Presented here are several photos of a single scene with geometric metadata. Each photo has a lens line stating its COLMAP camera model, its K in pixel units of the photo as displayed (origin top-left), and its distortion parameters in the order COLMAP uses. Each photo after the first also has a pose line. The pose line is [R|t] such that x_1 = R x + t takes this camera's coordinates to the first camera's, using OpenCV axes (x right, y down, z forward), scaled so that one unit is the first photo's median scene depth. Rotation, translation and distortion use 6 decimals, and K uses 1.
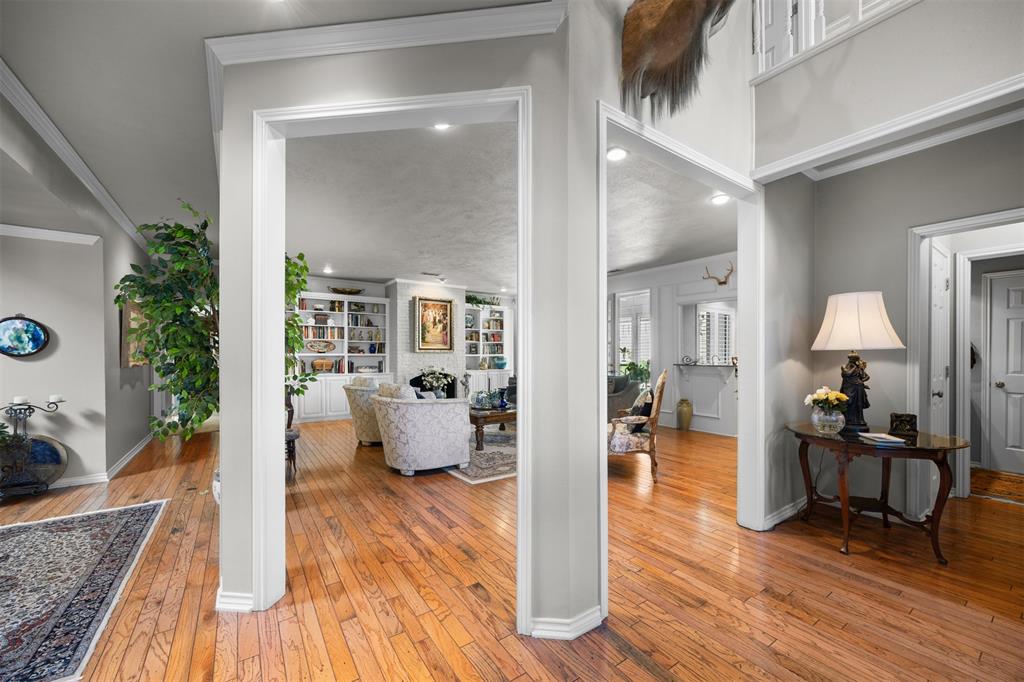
lens RADIAL K [[389.0, 0, 520.9], [0, 389.0, 352.9], [0, 0, 1]] dist [-0.002722, -0.000012]
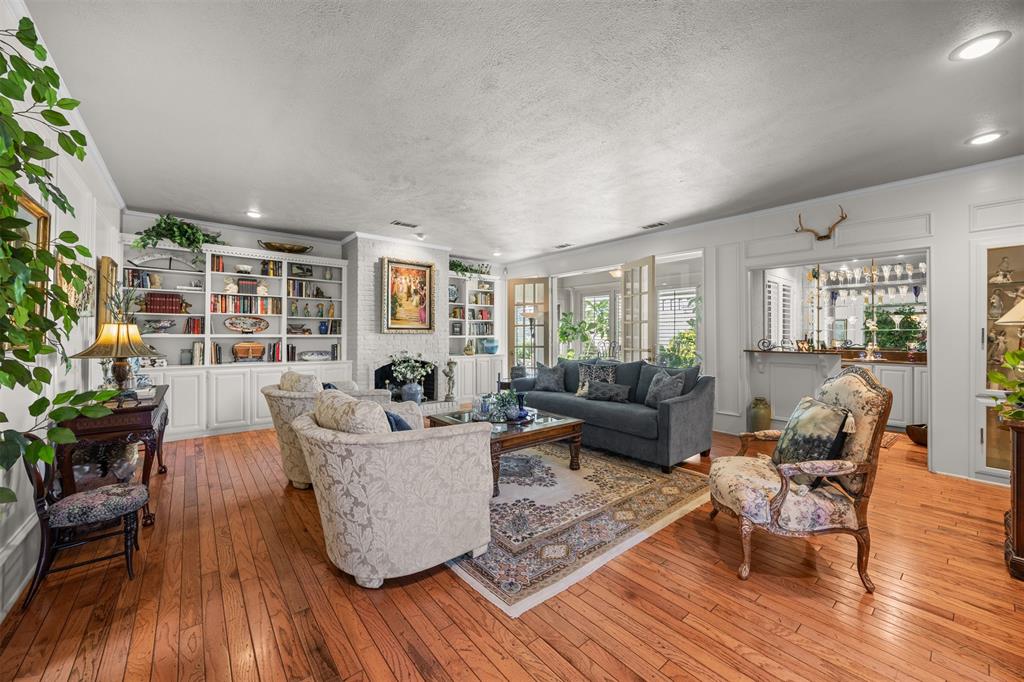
lens RADIAL K [[389.0, 0, 517.4], [0, 389.0, 329.5], [0, 0, 1]] dist [-0.002722, -0.000012]
pose [[0.997284, 0.003514, 0.073562, -0.071637], [-0.002797, 0.999948, -0.009843, -0.001451], [-0.073593, 0.009611, 0.997242, 0.248018]]
